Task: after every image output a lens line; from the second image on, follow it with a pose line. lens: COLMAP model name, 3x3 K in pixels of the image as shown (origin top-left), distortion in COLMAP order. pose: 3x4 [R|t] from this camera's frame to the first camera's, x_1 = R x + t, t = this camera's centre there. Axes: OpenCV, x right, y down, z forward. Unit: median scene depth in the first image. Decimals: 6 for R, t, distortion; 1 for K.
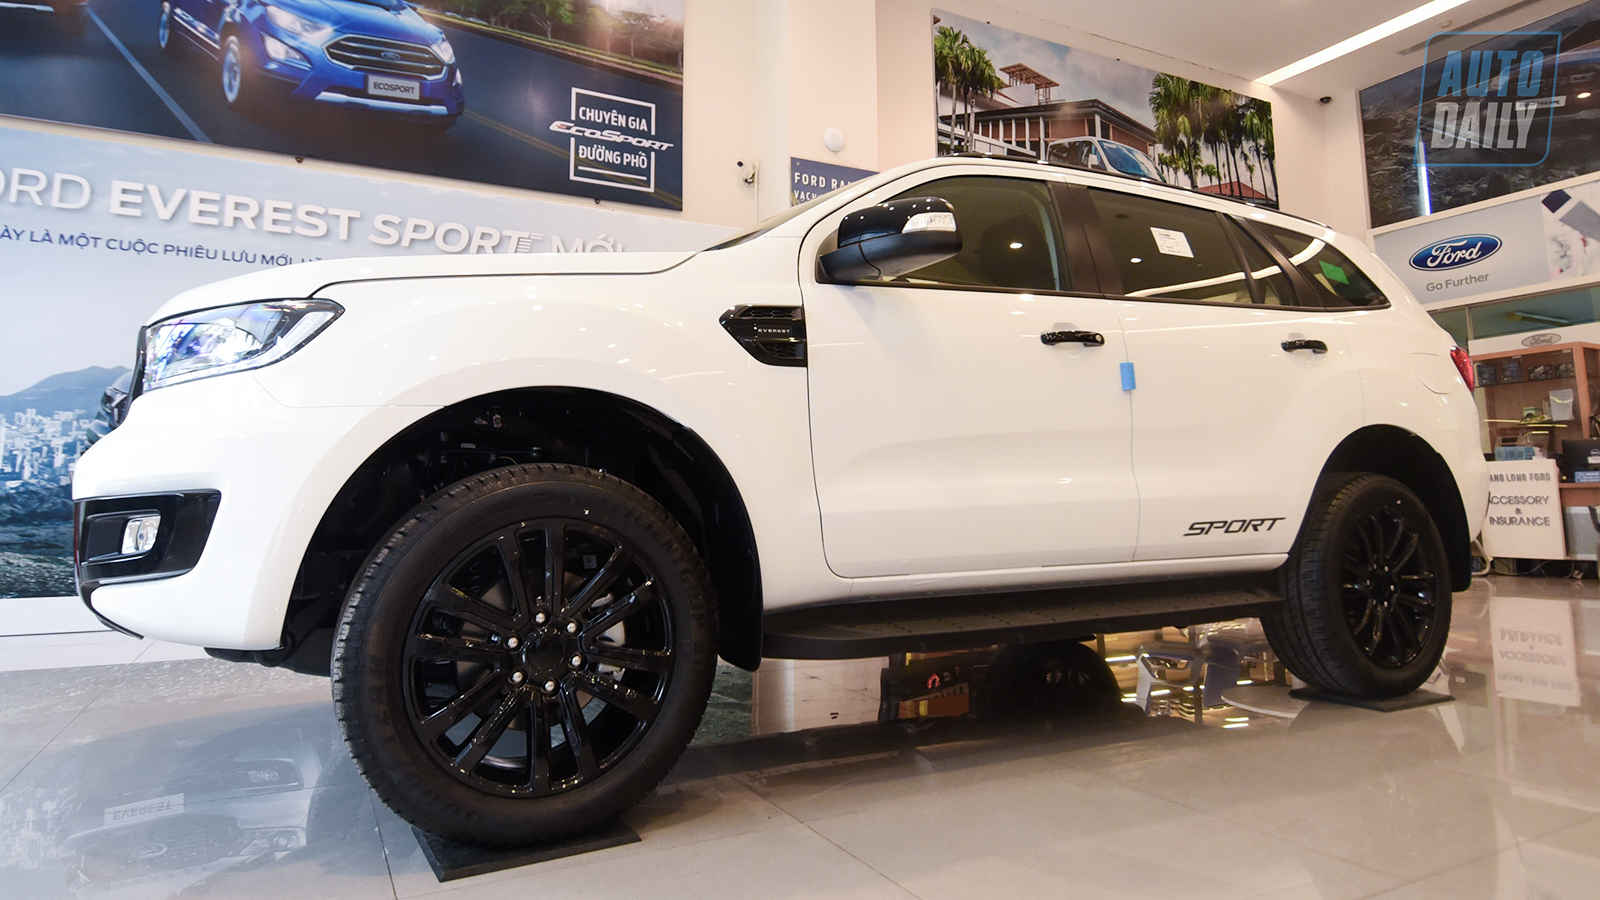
lens RADIAL K [[953.5, 0, 796.8], [0, 953.5, 436.1], [0, 0, 1]] dist [0.054736, -0.059925]
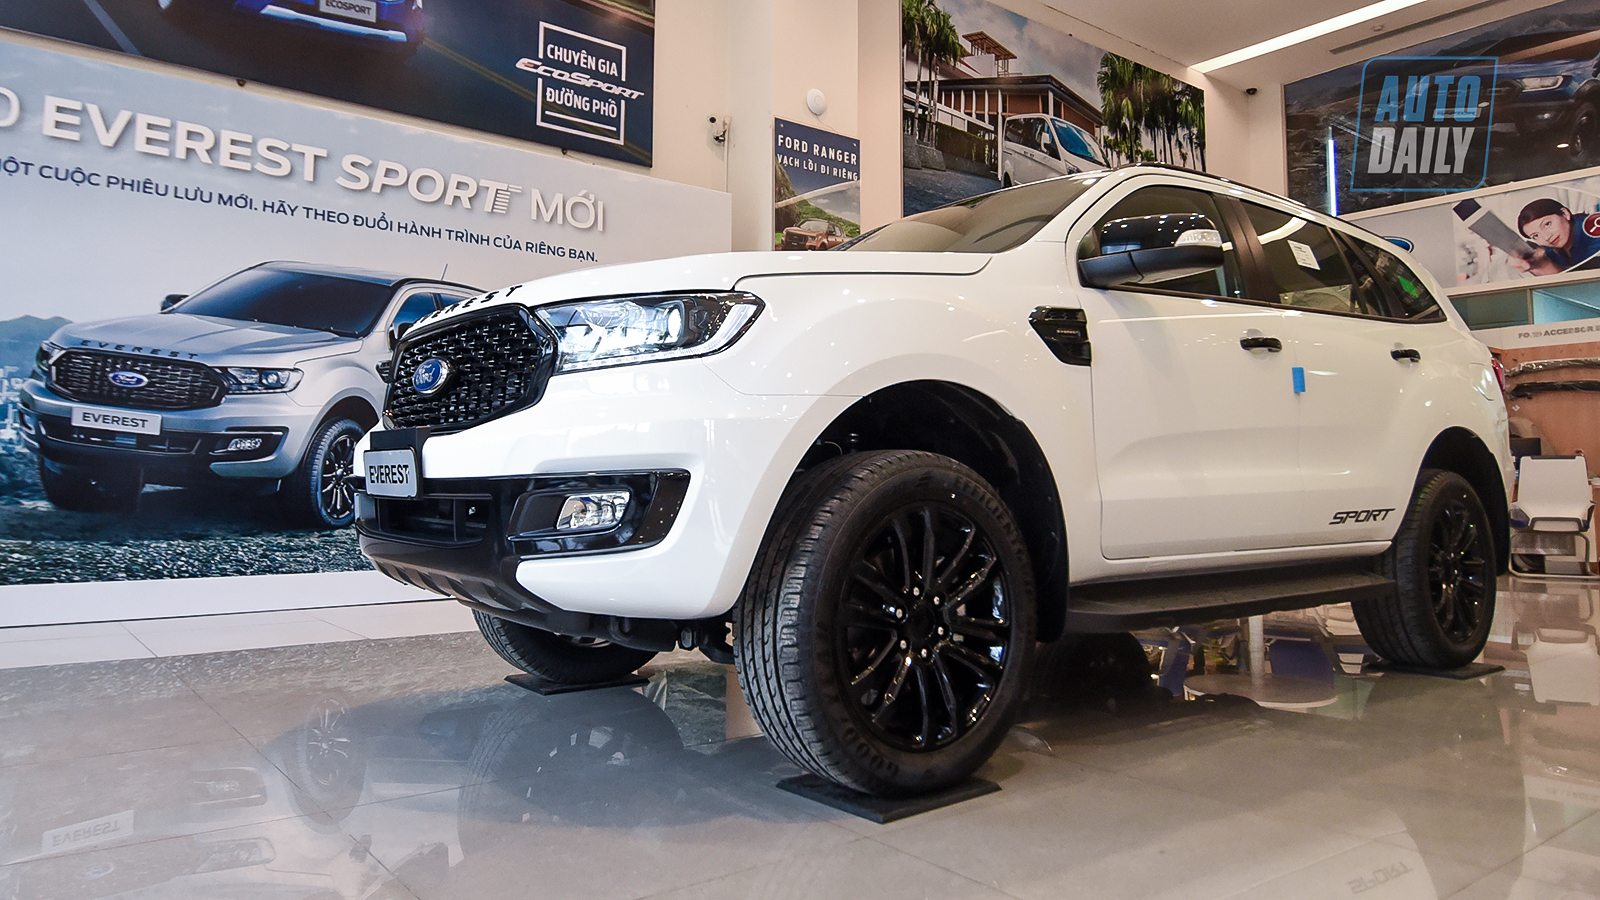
lens RADIAL K [[1072.1, 0, 800.0], [0, 1072.1, 450.0], [0, 0, 1]] dist [0.055749, -0.057956]
pose [[0.983772, 0.020997, 0.178189, -0.166395], [-0.026946, 0.999155, 0.031032, -0.001705], [-0.177386, -0.035330, 0.983507, -0.047790]]
